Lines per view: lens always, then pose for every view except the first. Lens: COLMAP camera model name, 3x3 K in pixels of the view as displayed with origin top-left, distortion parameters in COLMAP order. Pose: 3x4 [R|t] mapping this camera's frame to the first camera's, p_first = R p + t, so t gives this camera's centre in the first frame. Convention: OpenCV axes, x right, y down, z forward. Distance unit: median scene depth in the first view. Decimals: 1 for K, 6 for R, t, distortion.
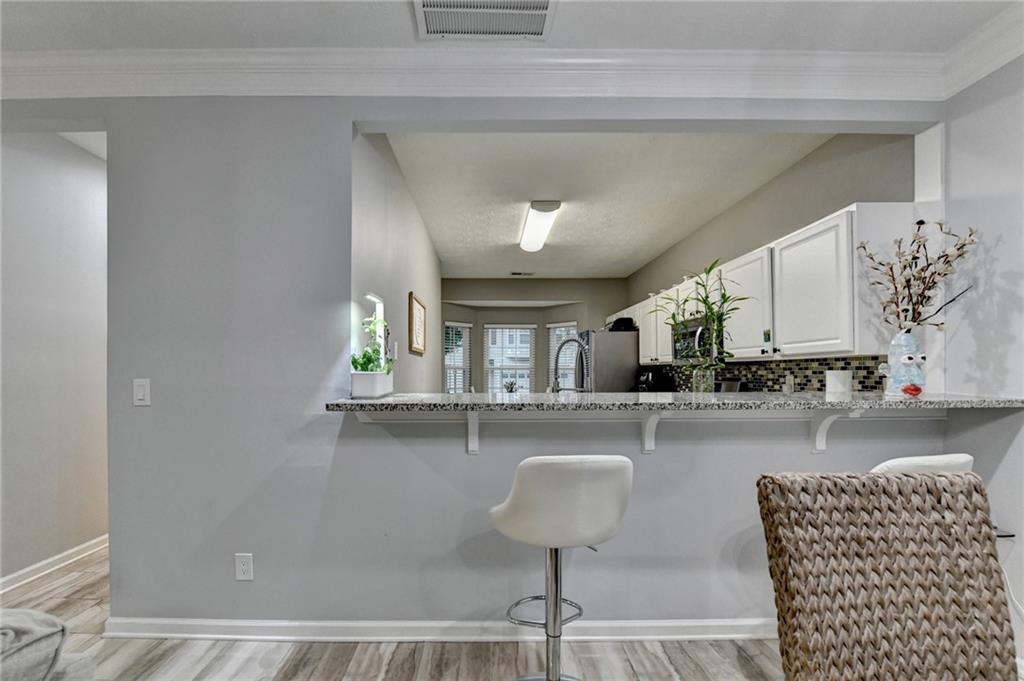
lens RADIAL K [[421.0, 0, 506.4], [0, 421.0, 363.9], [0, 0, 1]] dist [-0.017269, -0.001327]
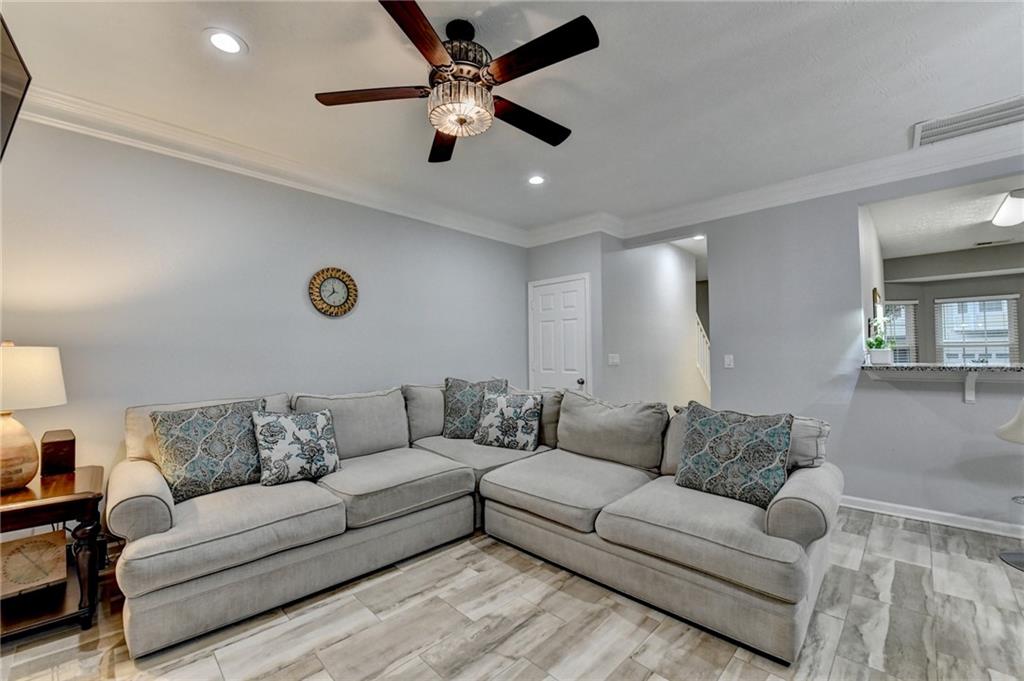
lens RADIAL K [[421.0, 0, 488.4], [0, 421.0, 334.5], [0, 0, 1]] dist [-0.017269, -0.001327]
pose [[0.667052, -0.036643, -0.744110, -0.127956], [0.019858, 0.999309, -0.031409, -0.021649], [0.744747, 0.006175, 0.667319, -1.261314]]
